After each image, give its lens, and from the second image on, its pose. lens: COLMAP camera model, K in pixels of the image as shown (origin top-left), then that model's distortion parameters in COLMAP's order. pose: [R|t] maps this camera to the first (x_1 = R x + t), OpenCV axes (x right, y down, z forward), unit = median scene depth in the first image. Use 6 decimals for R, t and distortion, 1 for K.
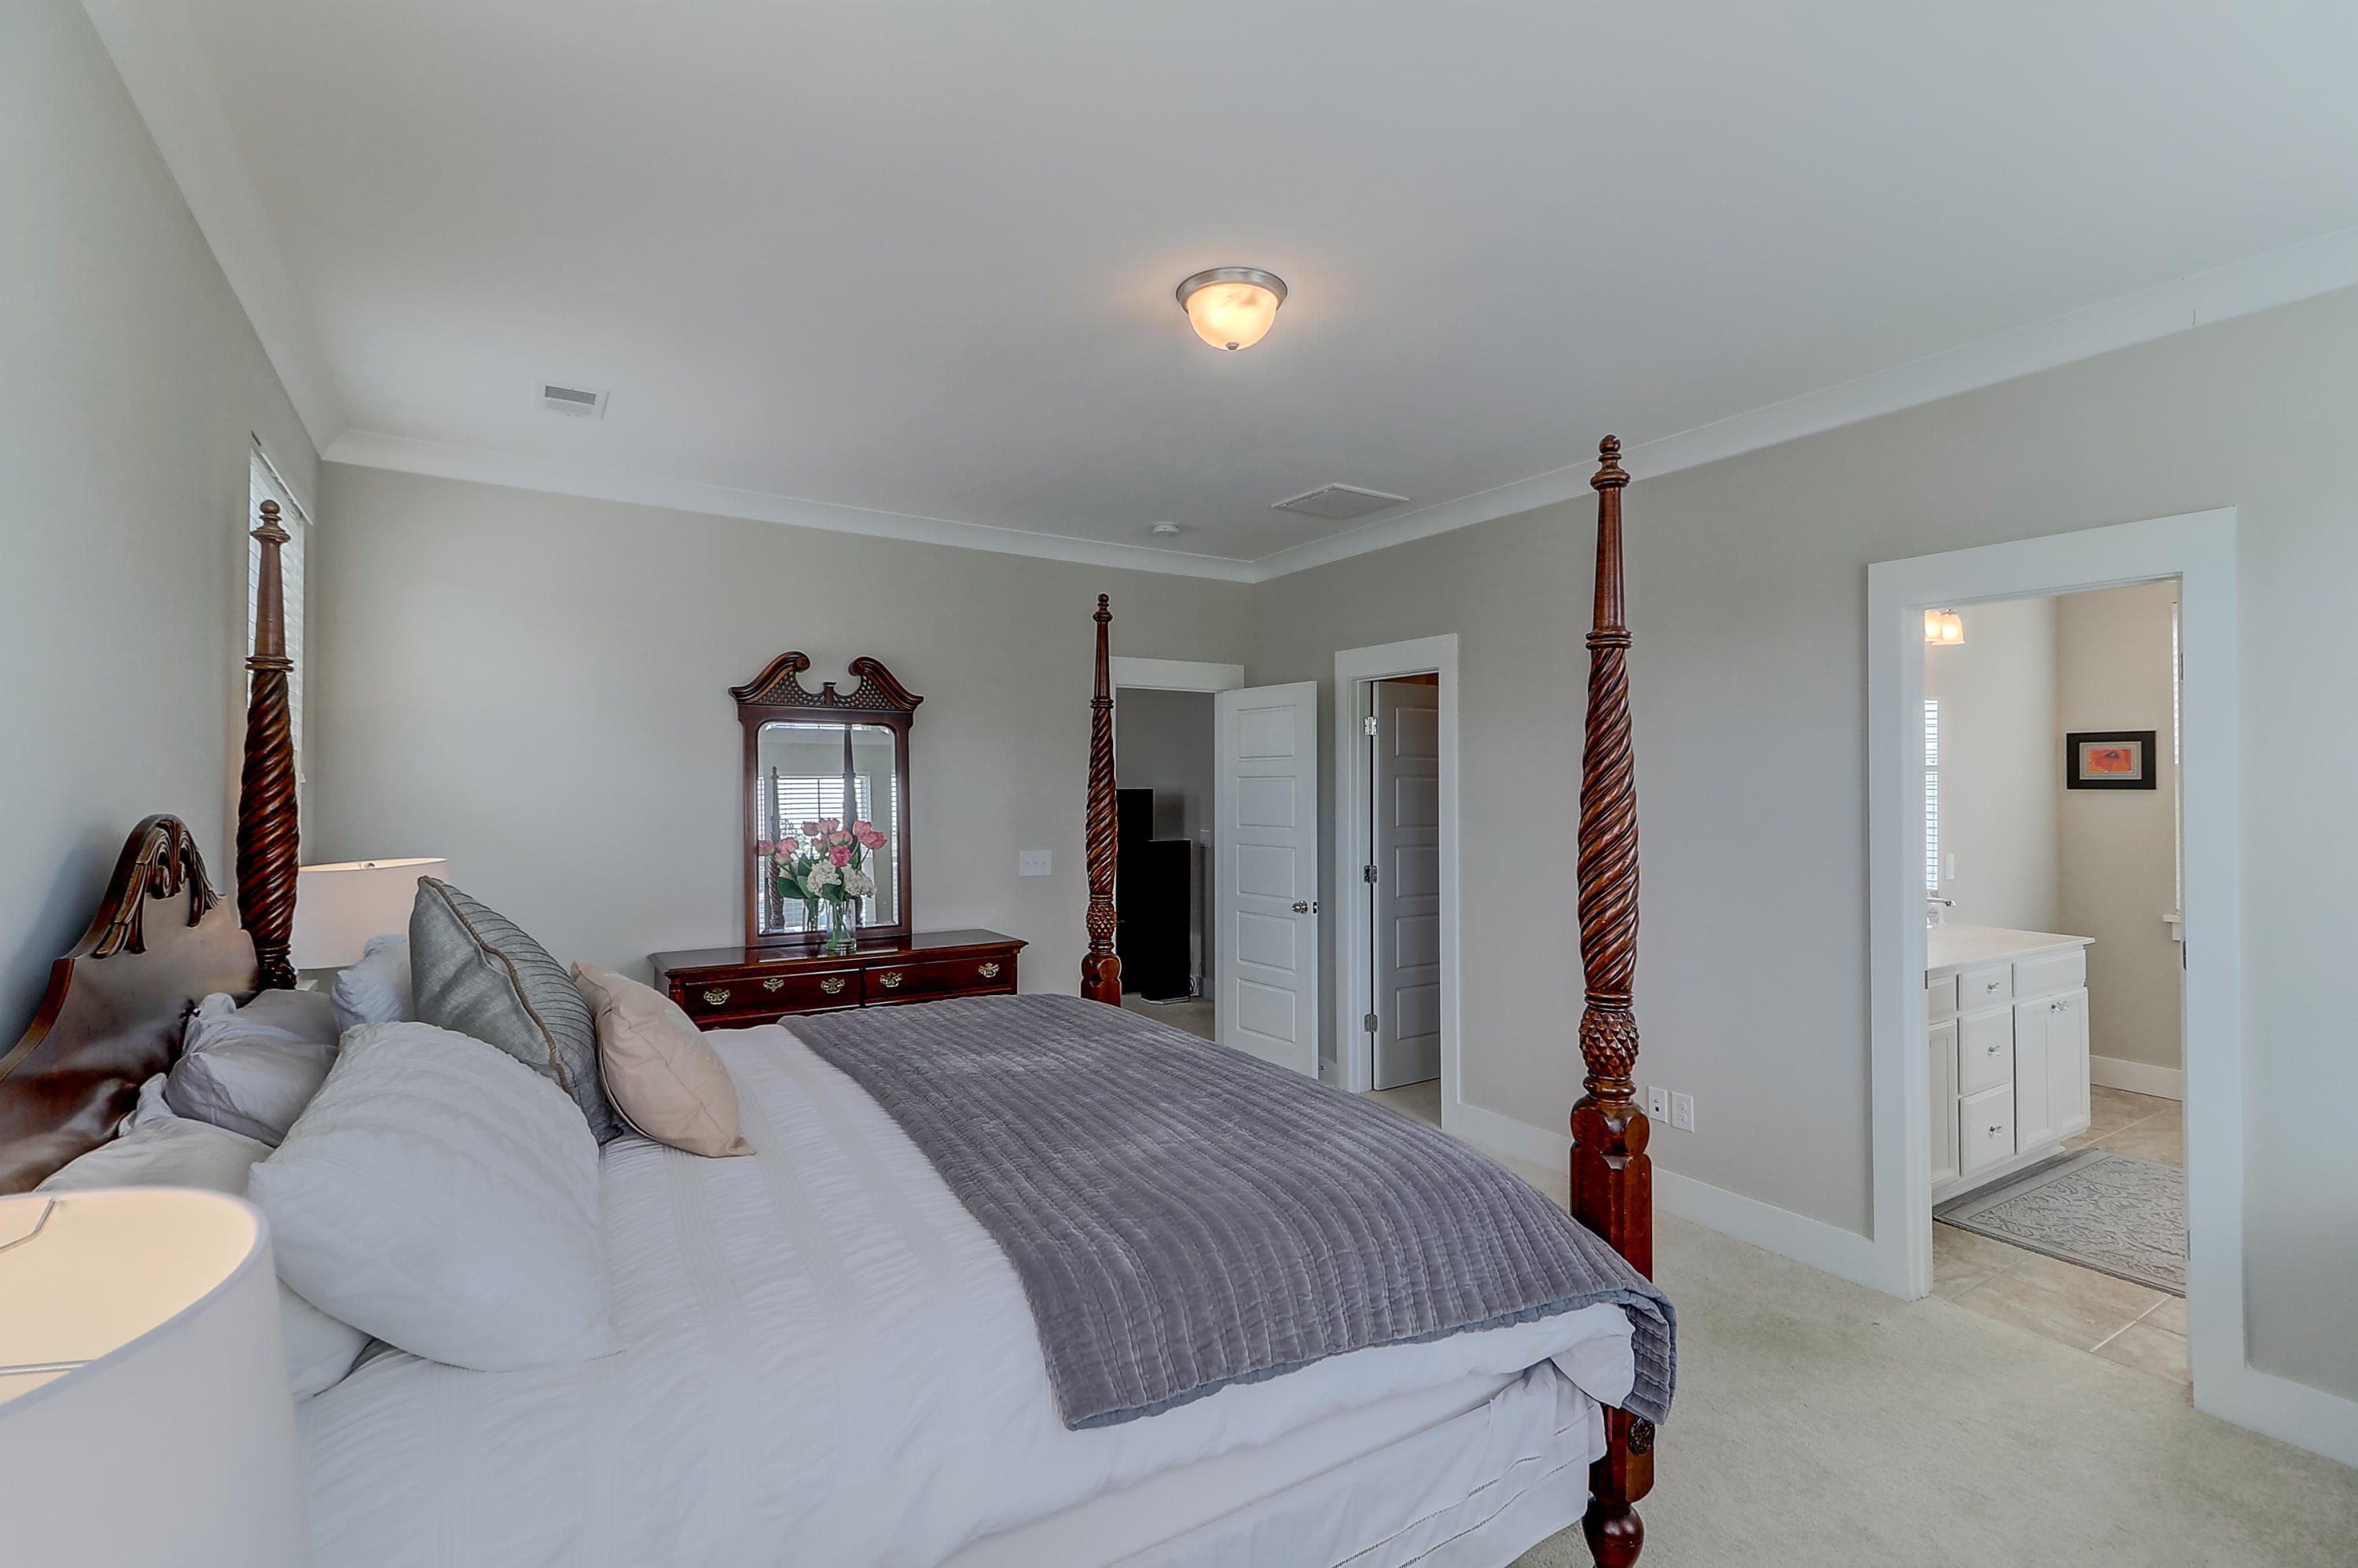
lens RADIAL K [[1086.5, 0, 1175.1], [0, 1086.5, 788.8], [0, 0, 1]] dist [0.027651, -0.002525]
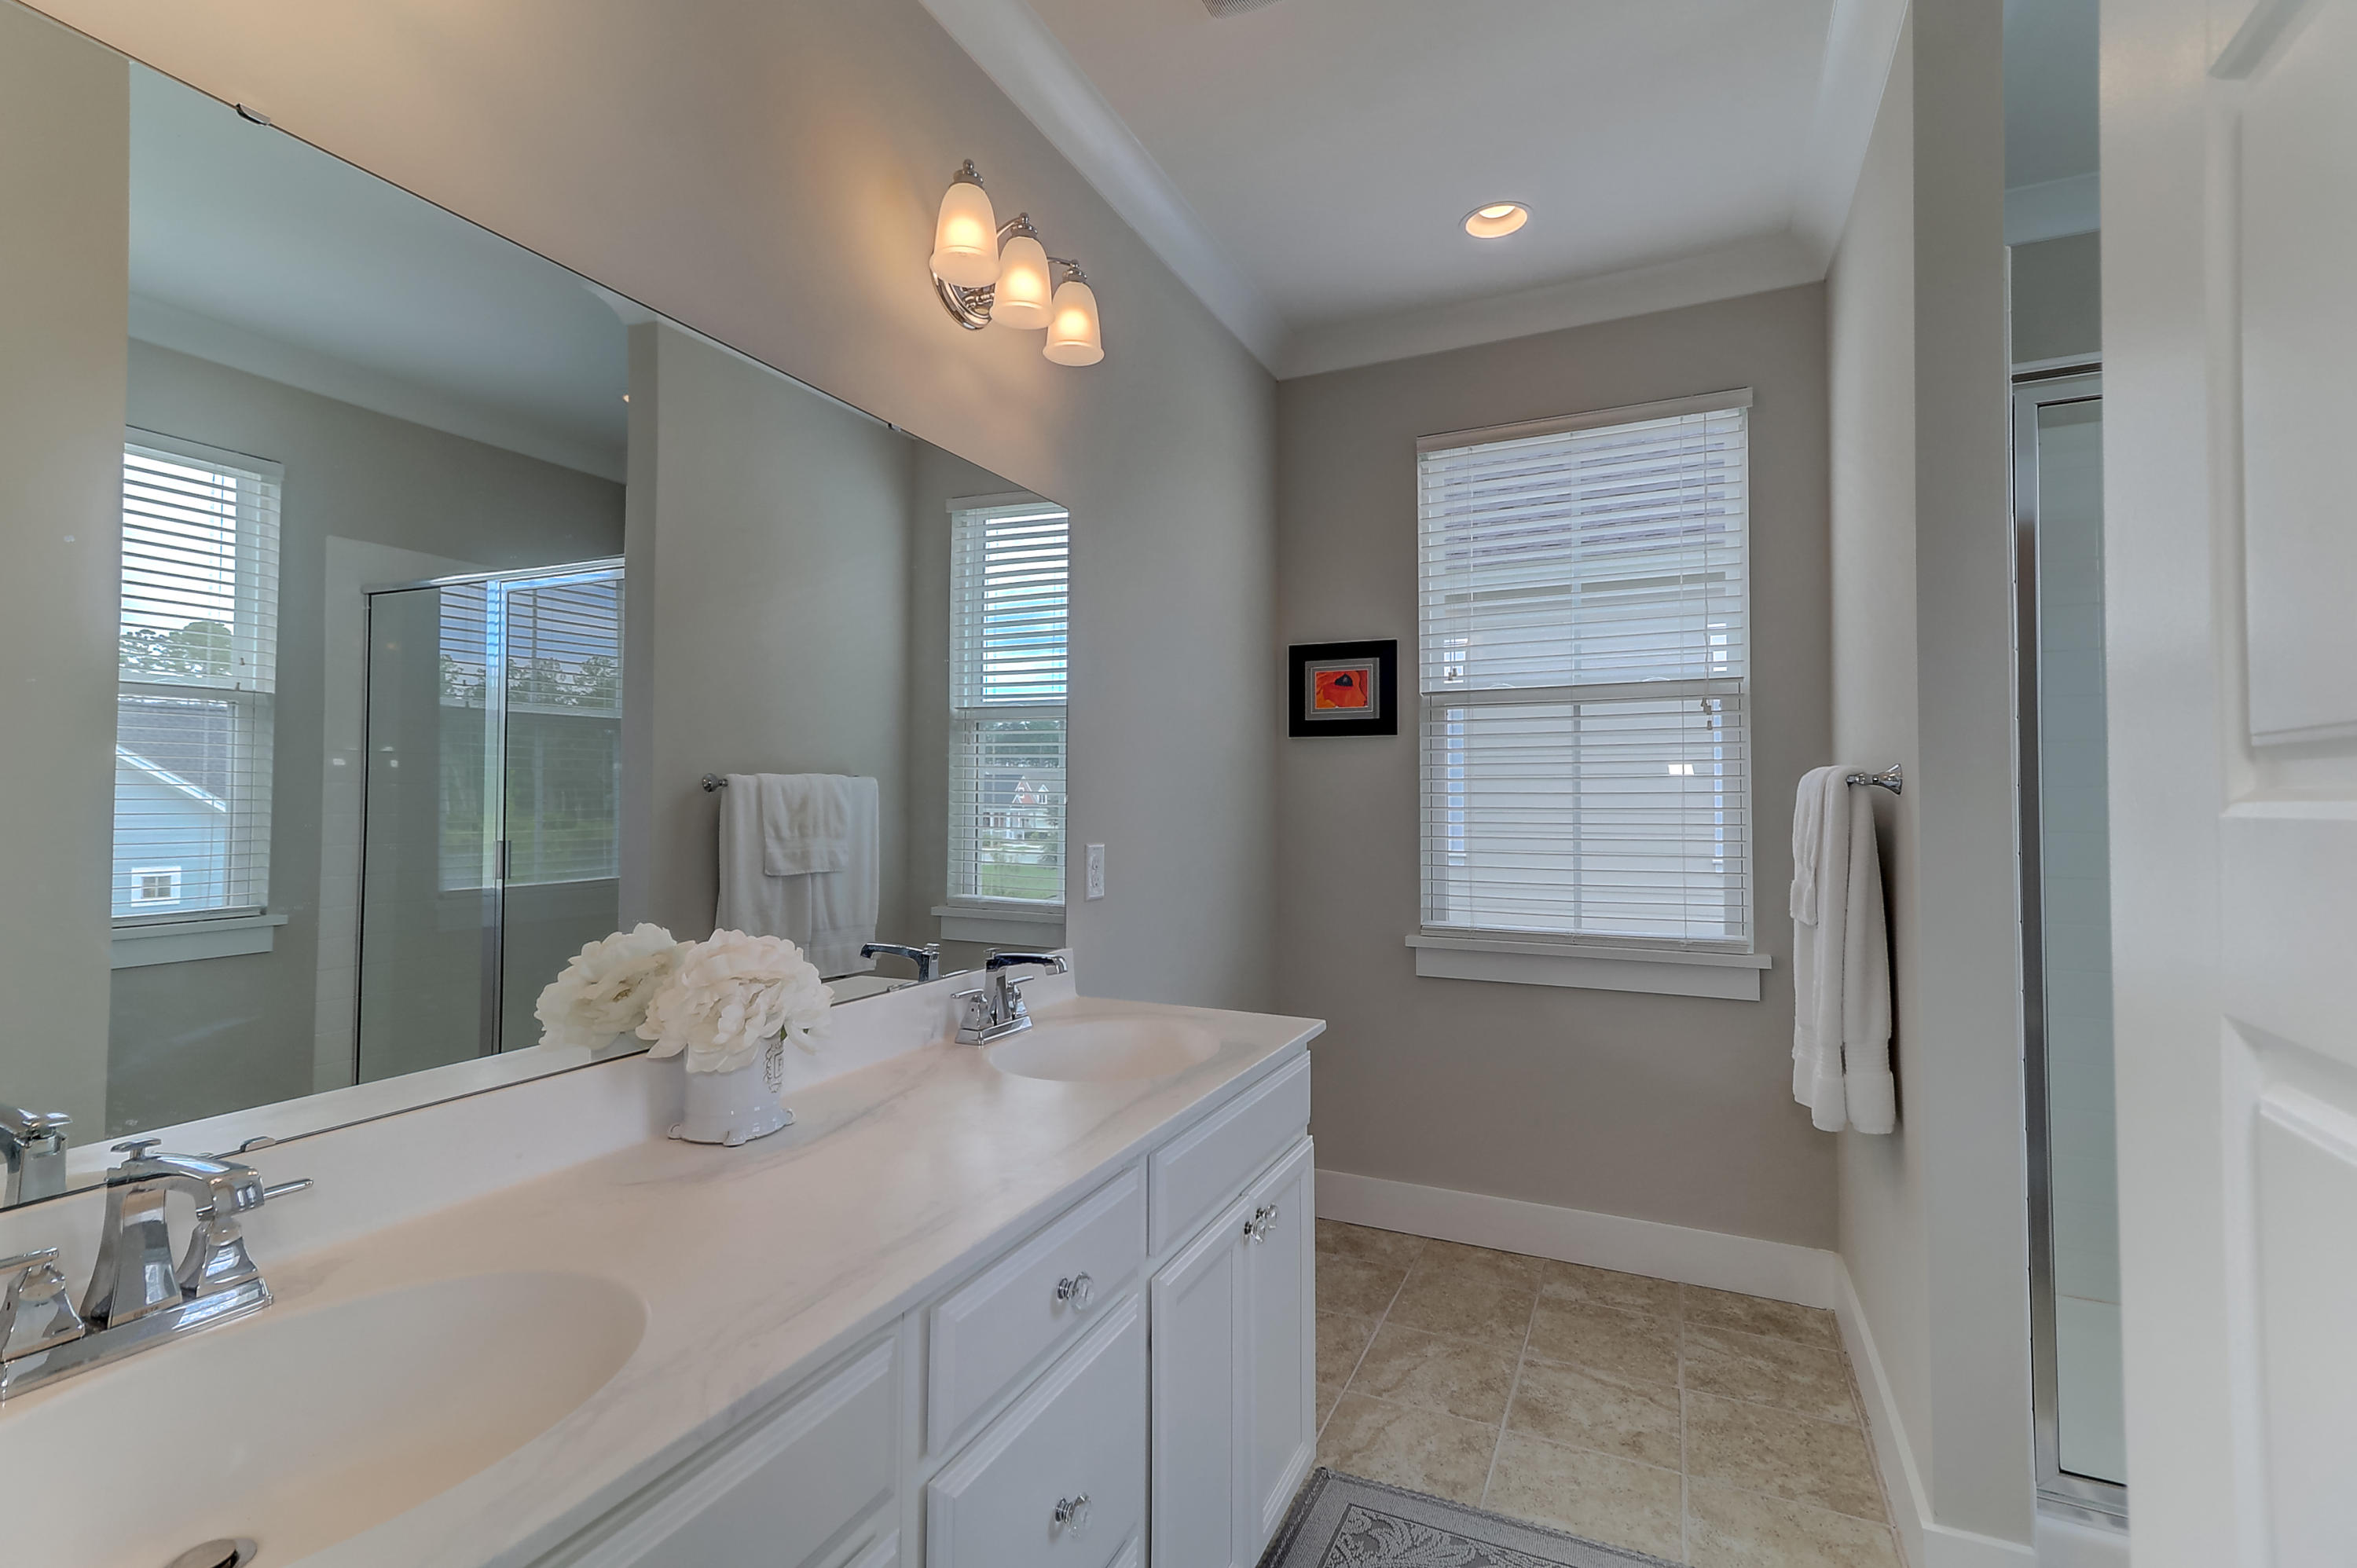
lens RADIAL K [[1086.0, 0, 1179.5], [0, 1086.0, 778.4], [0, 0, 1]] dist [0.027651, -0.002525]
pose [[0.843025, 0.008030, 0.537815, 0.441883], [-0.005059, 0.999963, -0.007000, 0.030201], [-0.537851, 0.003180, 0.843034, 0.536644]]
